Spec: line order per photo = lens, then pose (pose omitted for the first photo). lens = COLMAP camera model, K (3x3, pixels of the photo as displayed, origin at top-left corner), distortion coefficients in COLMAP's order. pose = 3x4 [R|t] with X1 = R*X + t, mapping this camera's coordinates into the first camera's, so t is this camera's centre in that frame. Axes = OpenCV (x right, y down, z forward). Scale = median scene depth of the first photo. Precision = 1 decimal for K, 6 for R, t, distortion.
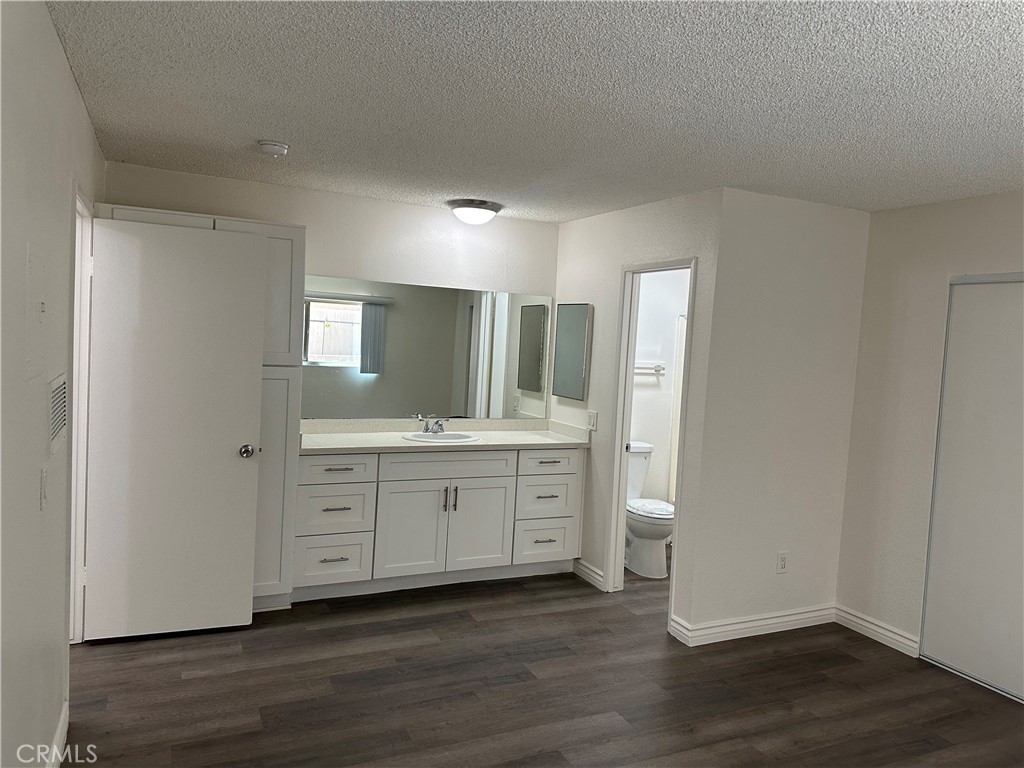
lens RADIAL K [[737.1, 0, 499.9], [0, 737.1, 358.4], [0, 0, 1]] dist [0.003485, -0.007873]
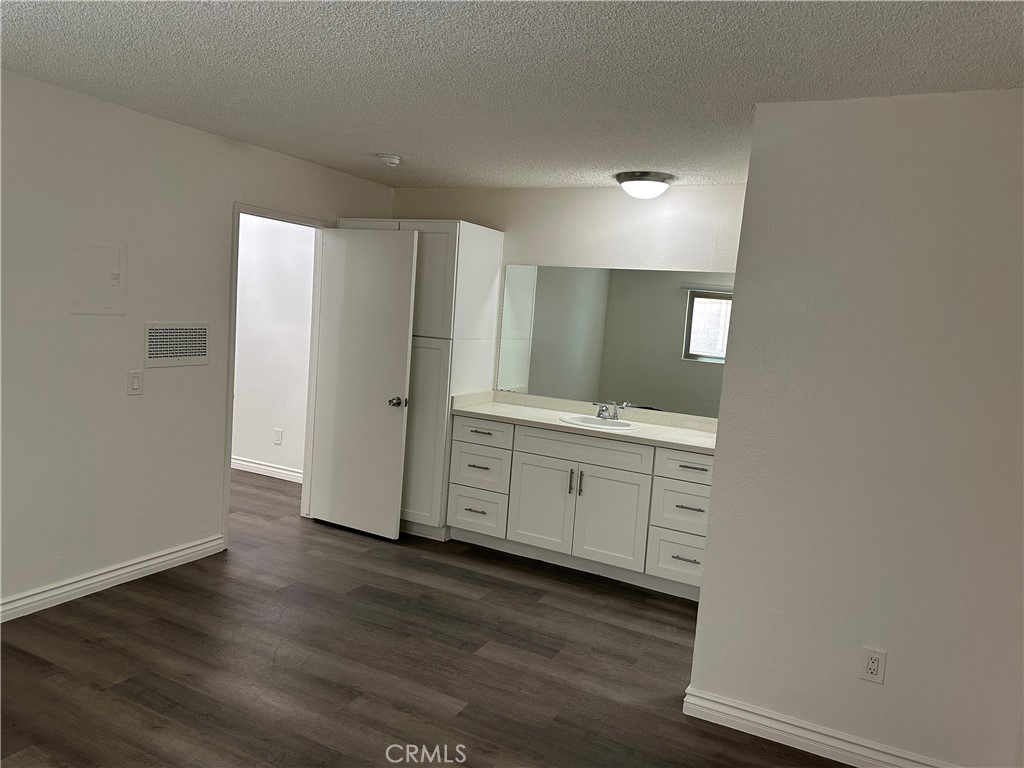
lens RADIAL K [[720.5, 0, 512.0], [0, 720.5, 384.0], [0, 0, 1]] dist [0.151404, -0.234736]
pose [[0.620884, 0.082325, -0.779567, 0.680050], [-0.078276, 0.996011, 0.042839, 0.026400], [0.779984, 0.034424, 0.624852, 0.348913]]
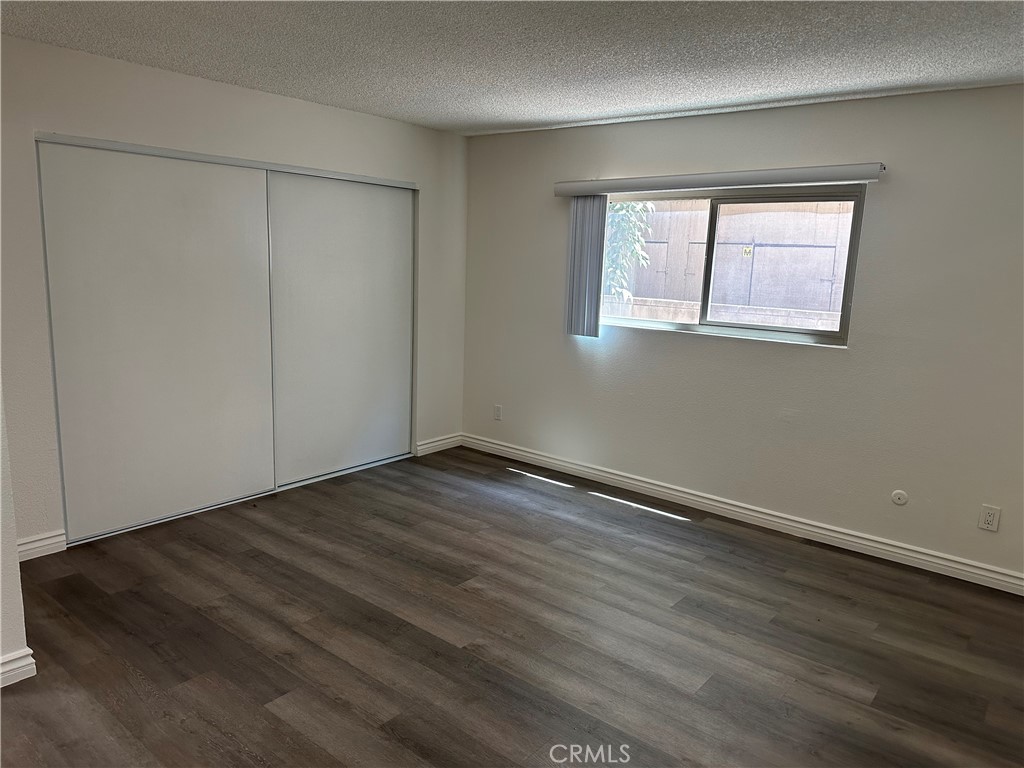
lens RADIAL K [[731.8, 0, 512.5], [0, 731.8, 388.8], [0, 0, 1]] dist [-0.004333, -0.006025]
pose [[-0.429449, -0.232362, 0.872686, -0.433948], [-0.022578, 0.968793, 0.246841, -0.037598], [-0.902809, 0.086302, -0.421293, 0.820210]]
